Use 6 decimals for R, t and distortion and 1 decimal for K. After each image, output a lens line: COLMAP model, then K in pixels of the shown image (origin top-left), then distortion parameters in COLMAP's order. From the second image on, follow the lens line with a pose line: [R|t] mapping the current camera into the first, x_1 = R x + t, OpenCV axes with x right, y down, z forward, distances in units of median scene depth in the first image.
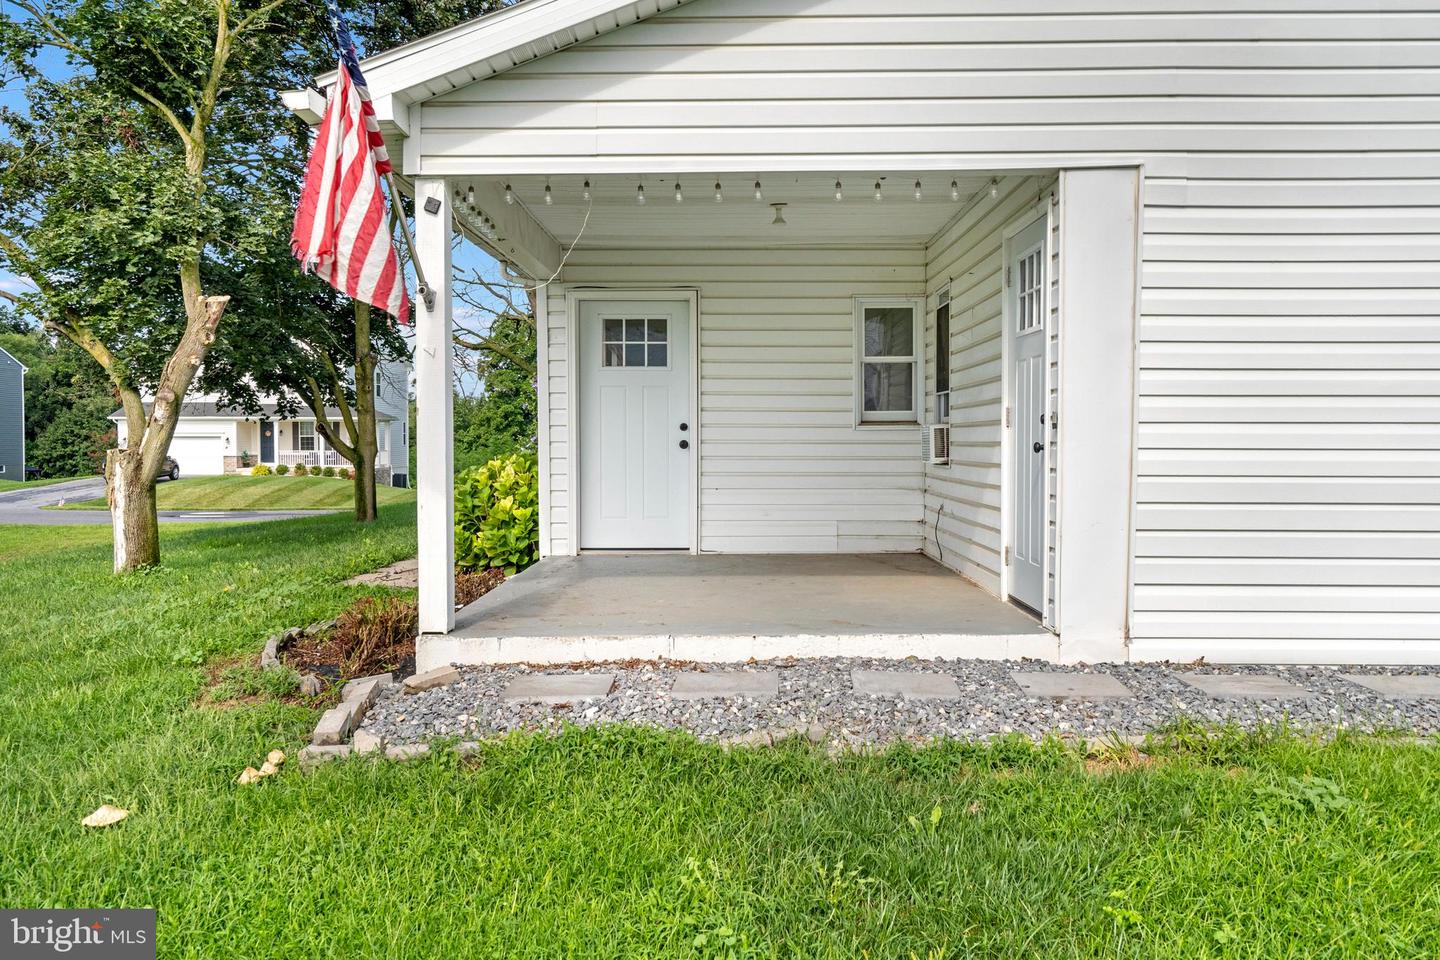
lens RADIAL K [[1305.2, 0, 720.0], [0, 1305.2, 480.0], [0, 0, 1]] dist [-0.006148, -0.001850]
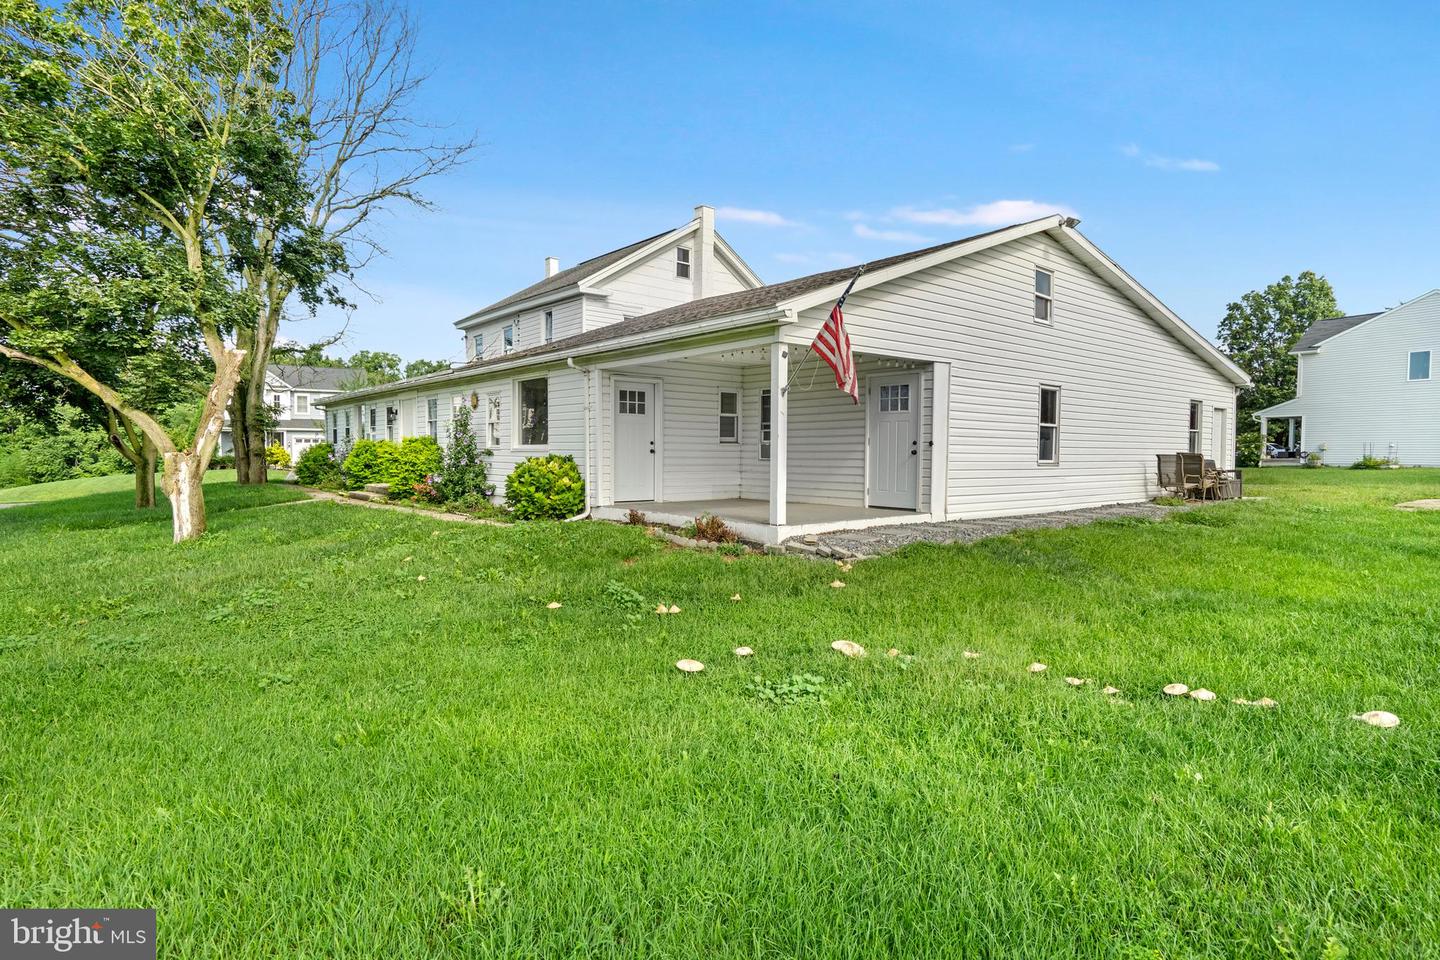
lens RADIAL K [[764.6, 0, 720.0], [0, 764.6, 480.0], [0, 0, 1]] dist [0.000894, 0.000013]
pose [[0.756939, -0.018096, 0.653235, -0.769961], [0.014787, 0.999835, 0.010563, 0.008323], [-0.653318, 0.001663, 0.757082, -0.018253]]
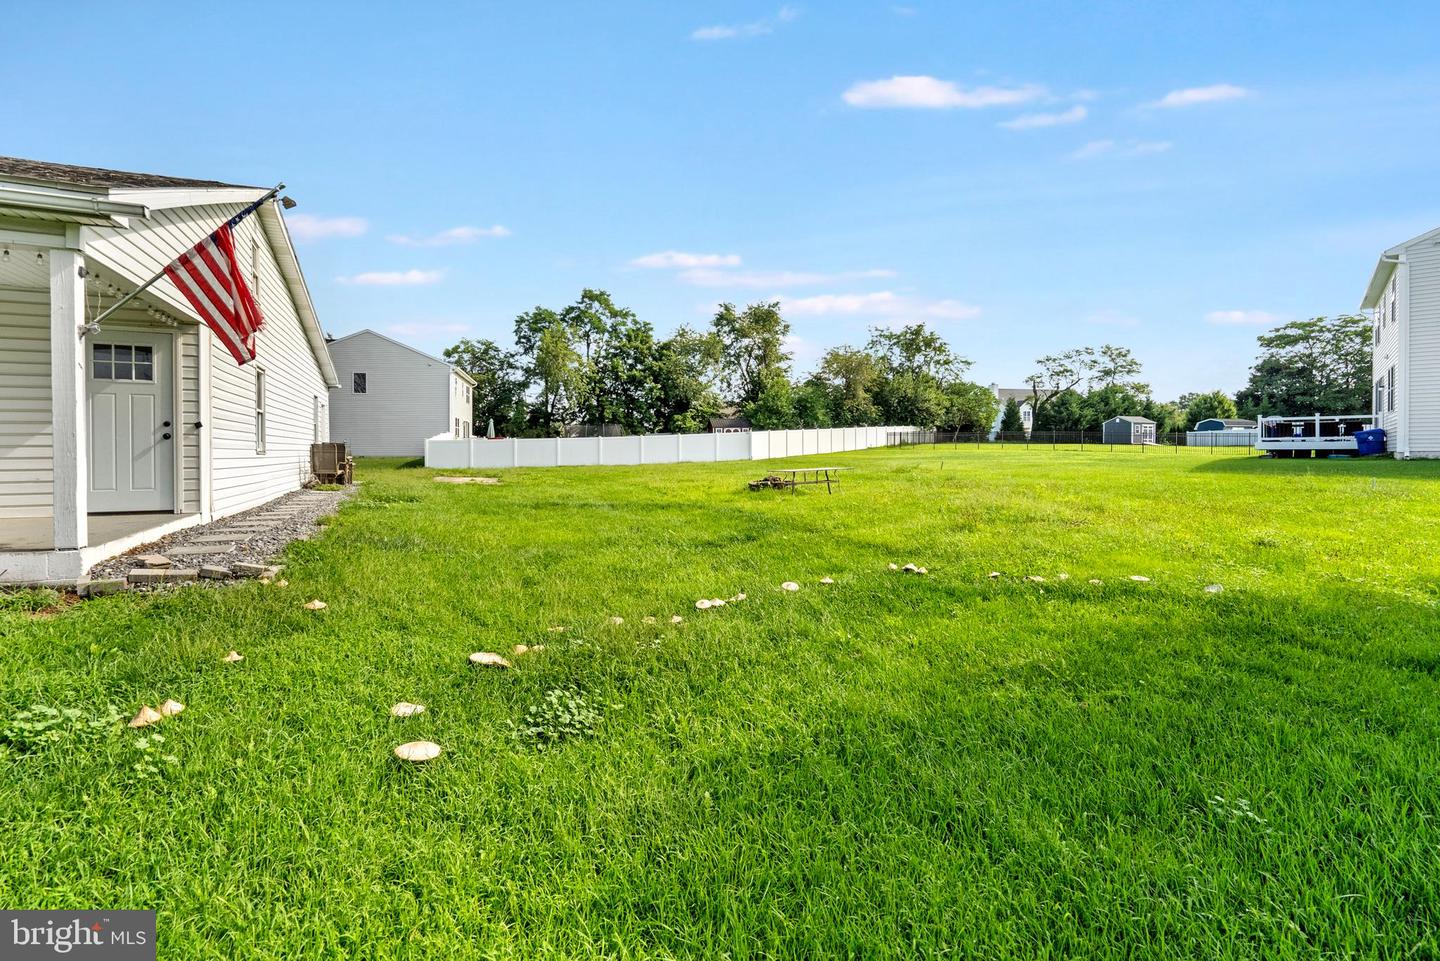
lens RADIAL K [[662.6, 0, 717.9], [0, 662.6, 463.6], [0, 0, 1]] dist [0.000453, 0.000237]
pose [[-0.428480, -0.014889, 0.903429, -0.761250], [0.030009, 0.999078, 0.030698, 0.010176], [-0.903053, 0.040264, -0.427638, 0.394864]]
